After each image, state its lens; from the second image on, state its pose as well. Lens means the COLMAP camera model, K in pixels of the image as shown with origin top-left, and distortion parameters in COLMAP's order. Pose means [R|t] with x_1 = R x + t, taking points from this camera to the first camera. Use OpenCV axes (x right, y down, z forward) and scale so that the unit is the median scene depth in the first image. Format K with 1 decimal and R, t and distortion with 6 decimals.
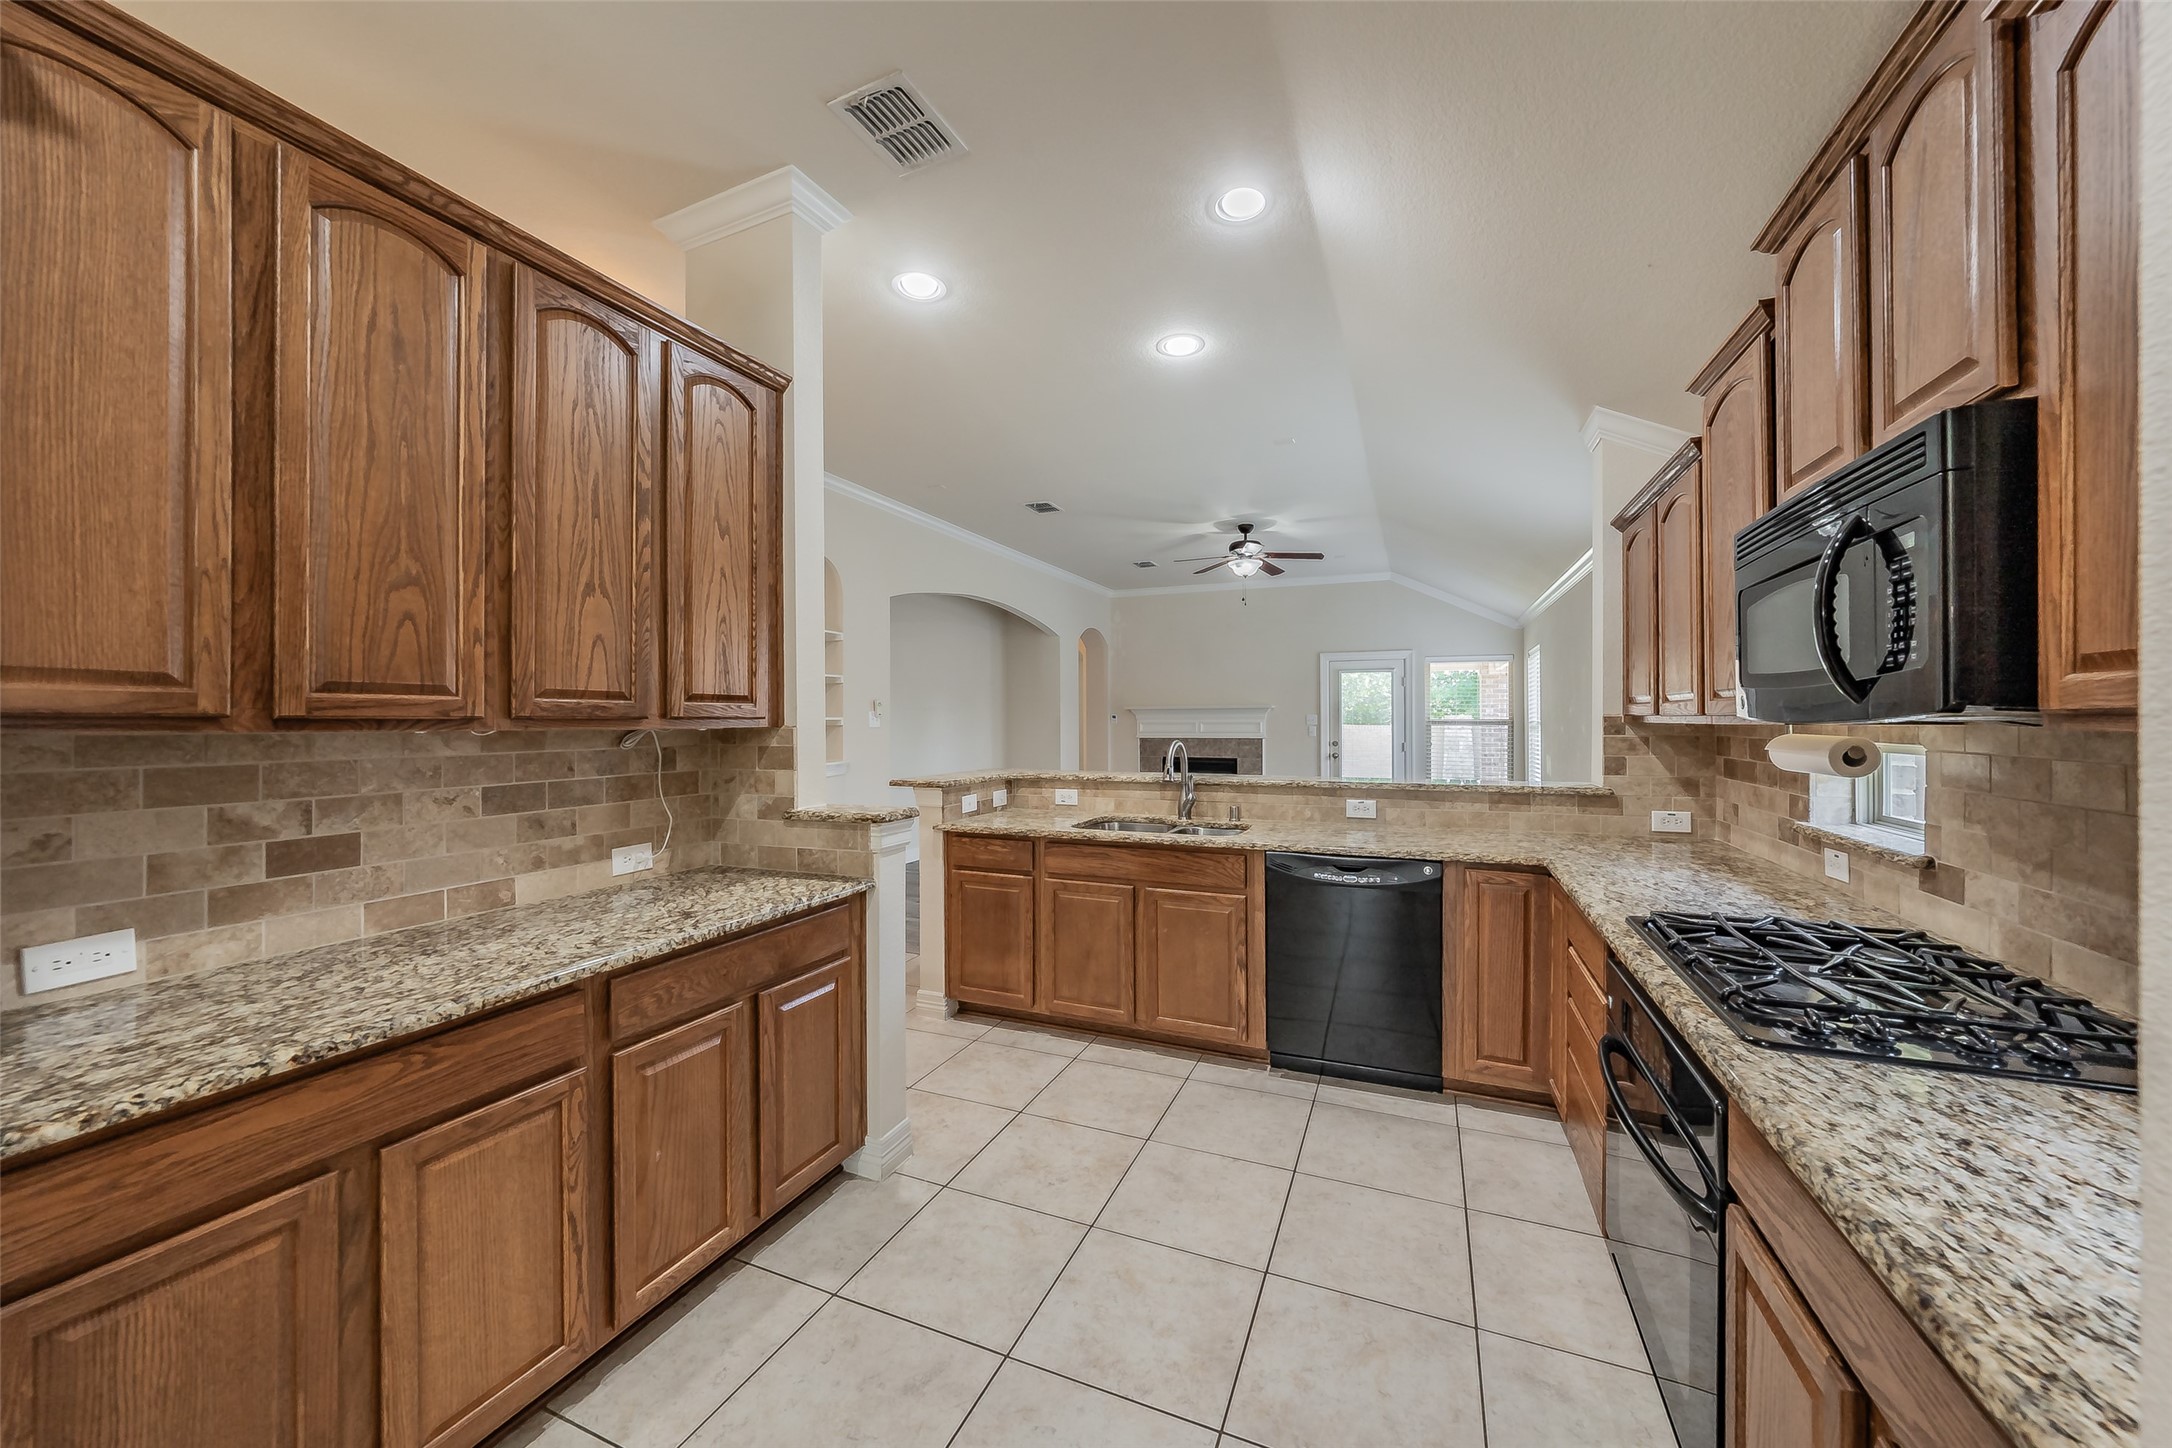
lens RADIAL K [[780.7, 0, 1065.8], [0, 780.7, 722.7], [0, 0, 1]] dist [-0.002014, -0.000325]
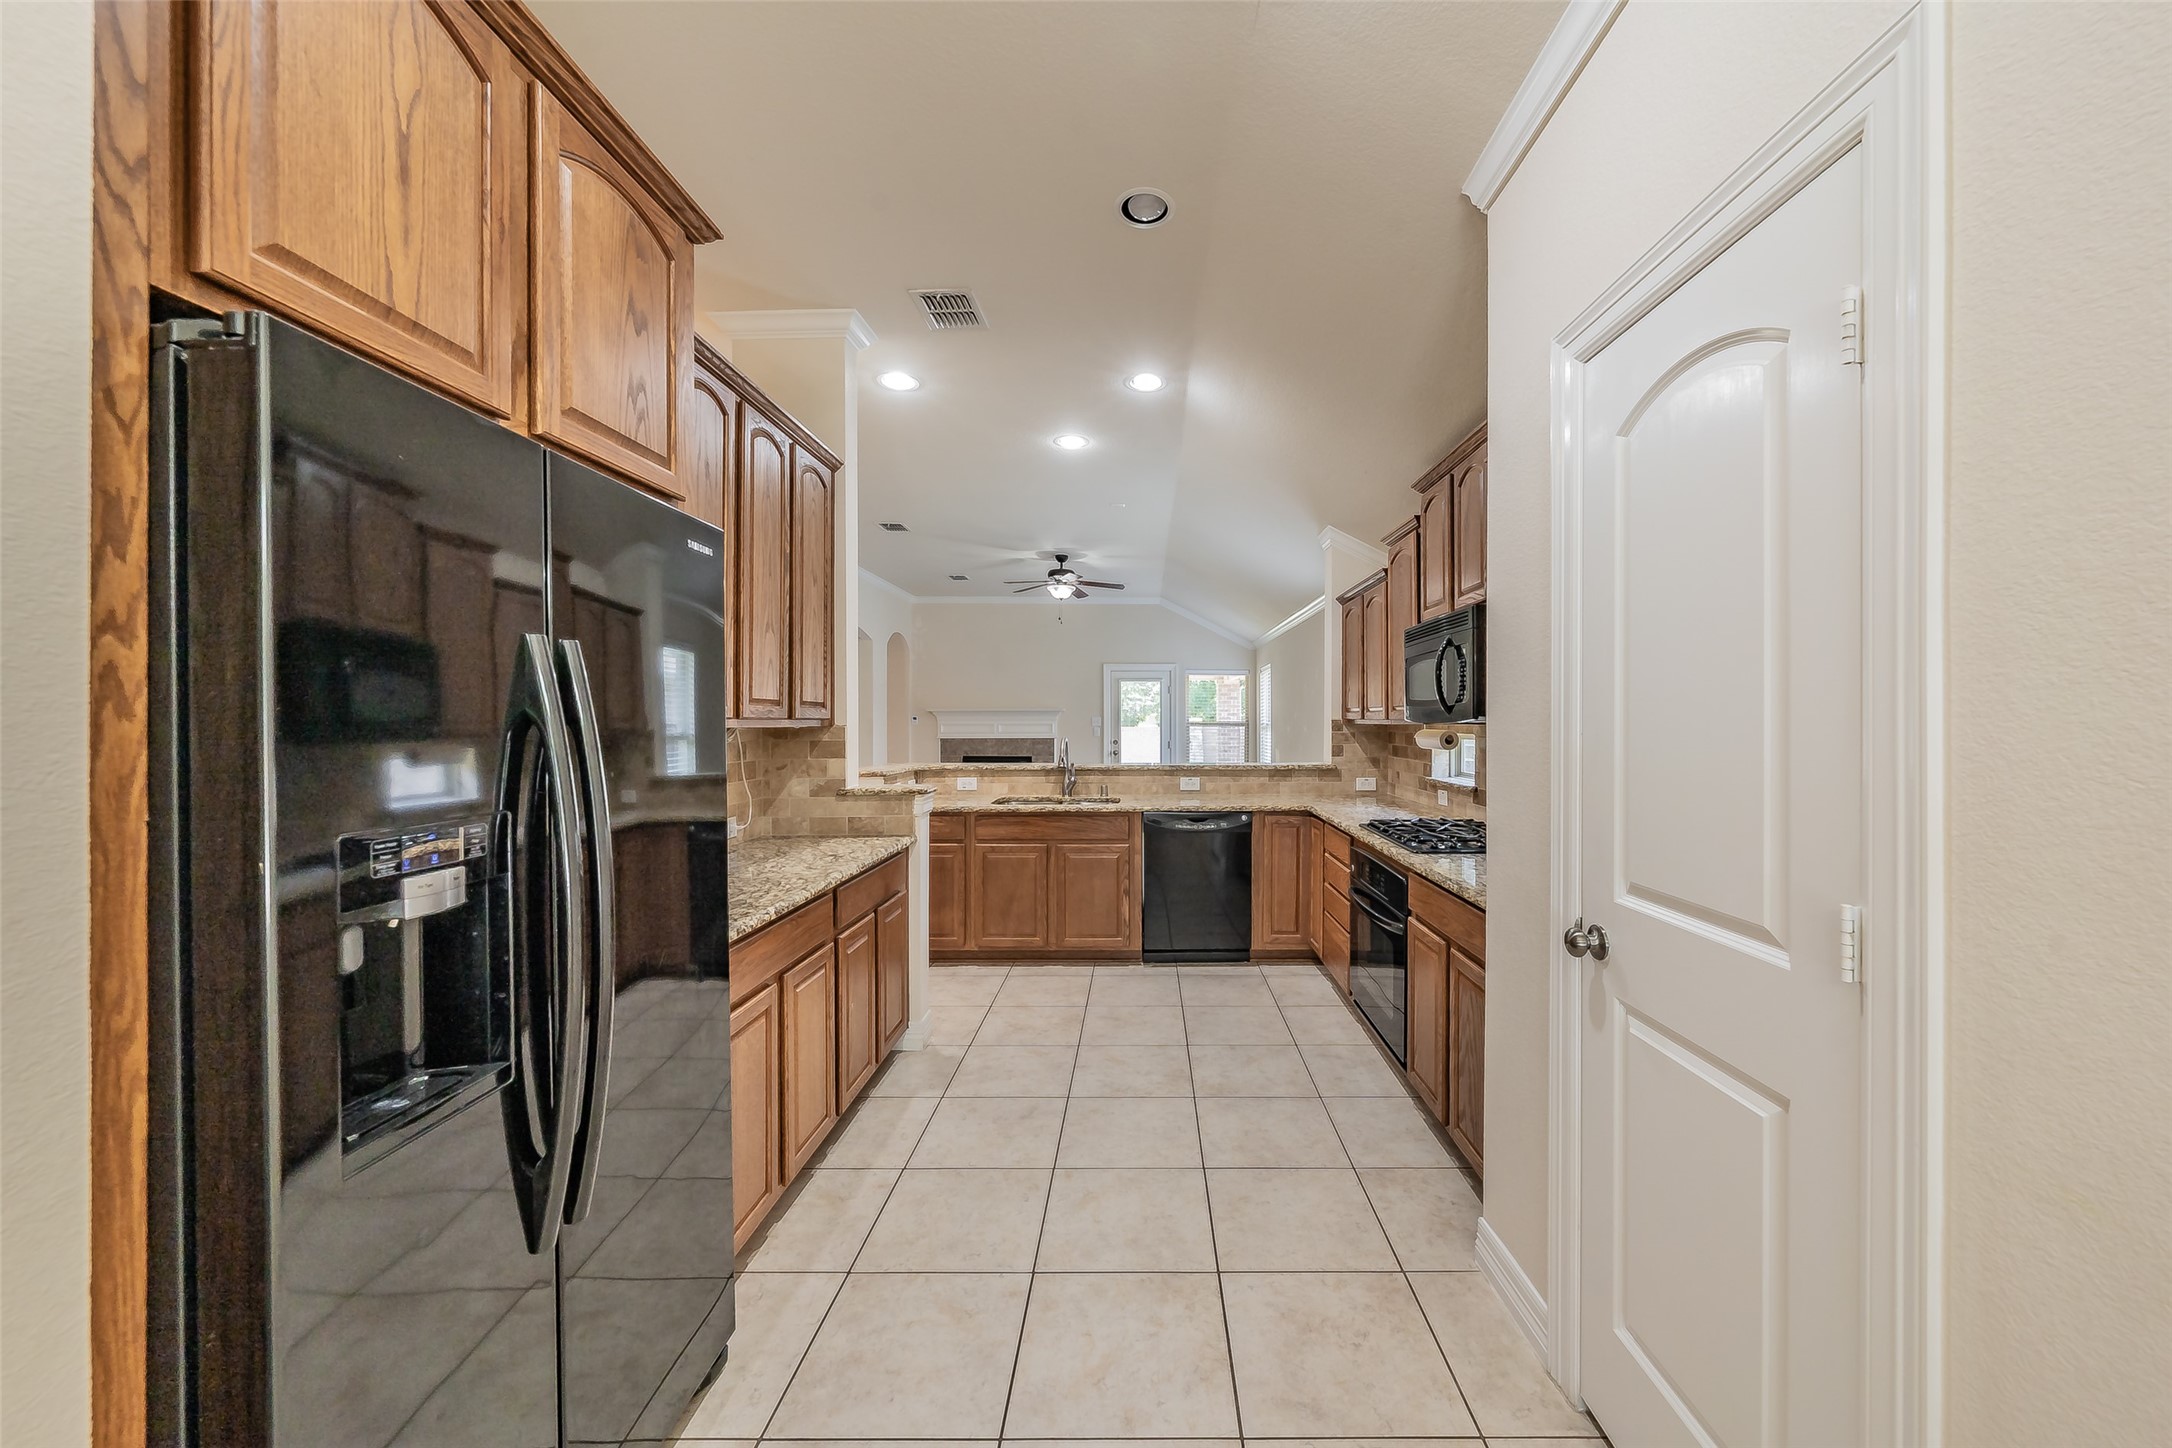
lens RADIAL K [[780.7, 0, 1151.7], [0, 780.7, 726.8], [0, 0, 1]] dist [-0.002014, -0.000325]
pose [[0.912460, -0.000134, 0.409166, -0.325995], [-0.001290, 0.999994, 0.003204, 0.001662], [-0.409164, -0.003451, 0.912454, -0.332682]]
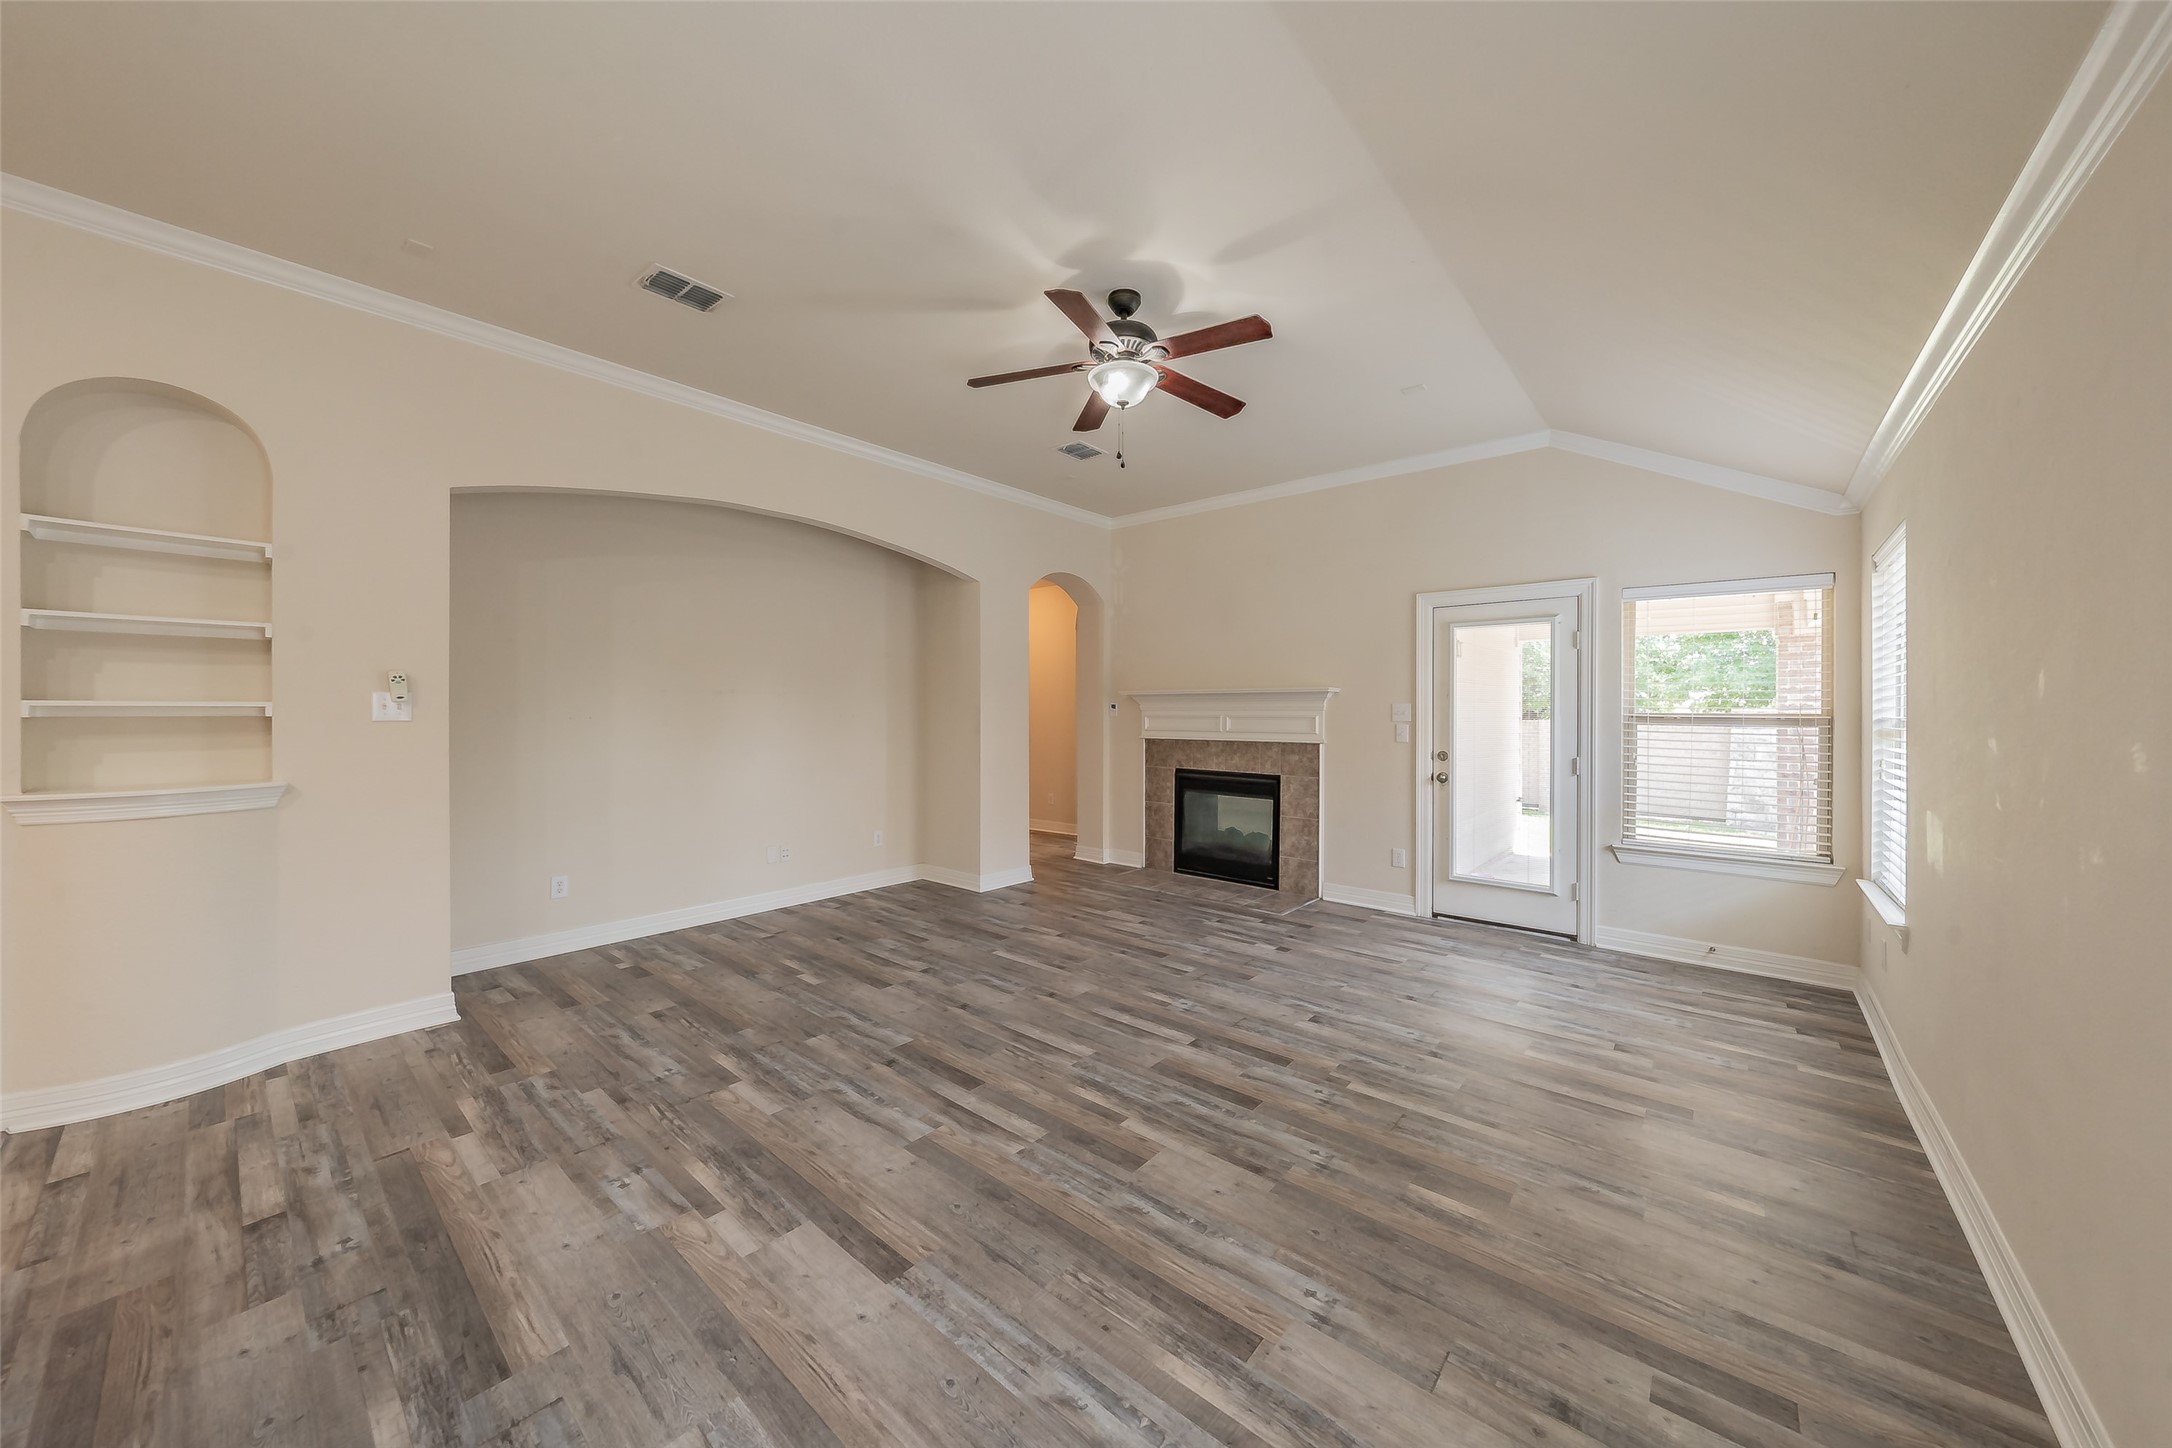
lens RADIAL K [[780.7, 0, 1067.4], [0, 780.7, 715.5], [0, 0, 1]] dist [-0.002014, -0.000325]
pose [[0.961003, 0.009350, -0.276381, 0.908929], [-0.008642, 0.999956, 0.003780, -0.006284], [0.276404, -0.001244, 0.961041, 1.482253]]
